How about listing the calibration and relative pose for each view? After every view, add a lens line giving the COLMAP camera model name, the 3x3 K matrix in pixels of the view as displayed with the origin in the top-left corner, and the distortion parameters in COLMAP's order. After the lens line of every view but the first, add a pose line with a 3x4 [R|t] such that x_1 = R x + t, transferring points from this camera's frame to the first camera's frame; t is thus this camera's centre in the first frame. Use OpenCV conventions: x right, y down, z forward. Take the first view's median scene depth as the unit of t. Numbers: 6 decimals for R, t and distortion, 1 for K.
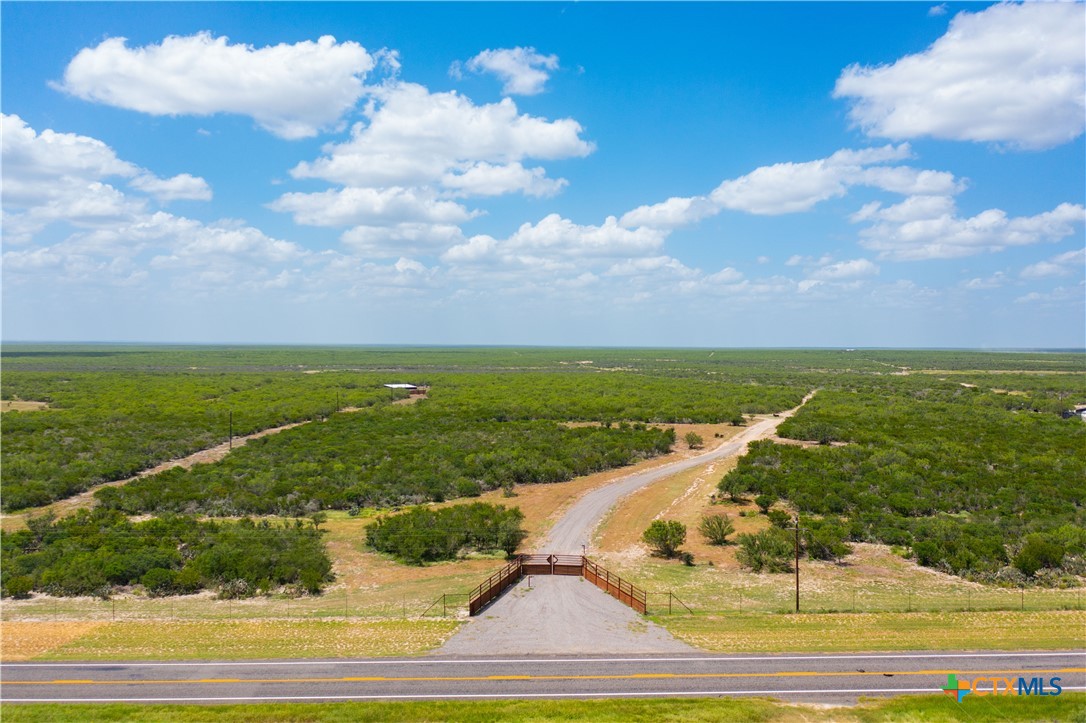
lens RADIAL K [[1001.4, 0, 543.0], [0, 1001.4, 361.5], [0, 0, 1]] dist [-0.006088, -0.004282]
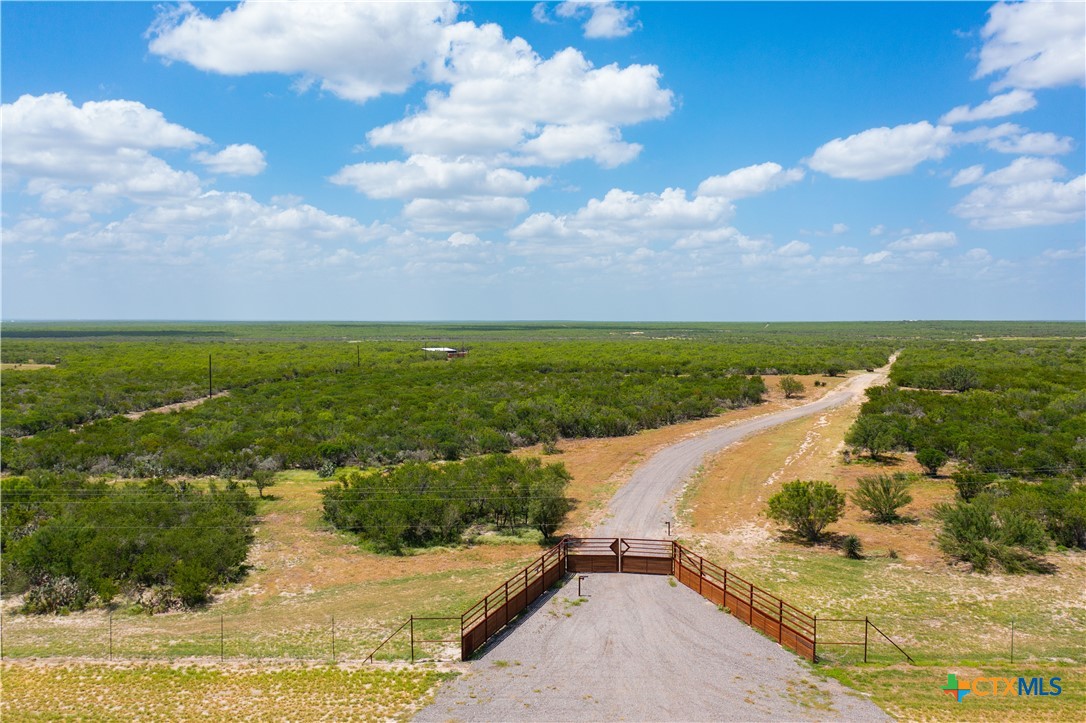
lens RADIAL K [[1001.4, 0, 543.0], [0, 1001.4, 361.5], [0, 0, 1]] dist [-0.006088, -0.004282]
pose [[0.998826, -0.000762, -0.048432, -0.006132], [0.001881, 0.999732, 0.023053, 0.071746], [0.048401, -0.023117, 0.998560, 0.390622]]
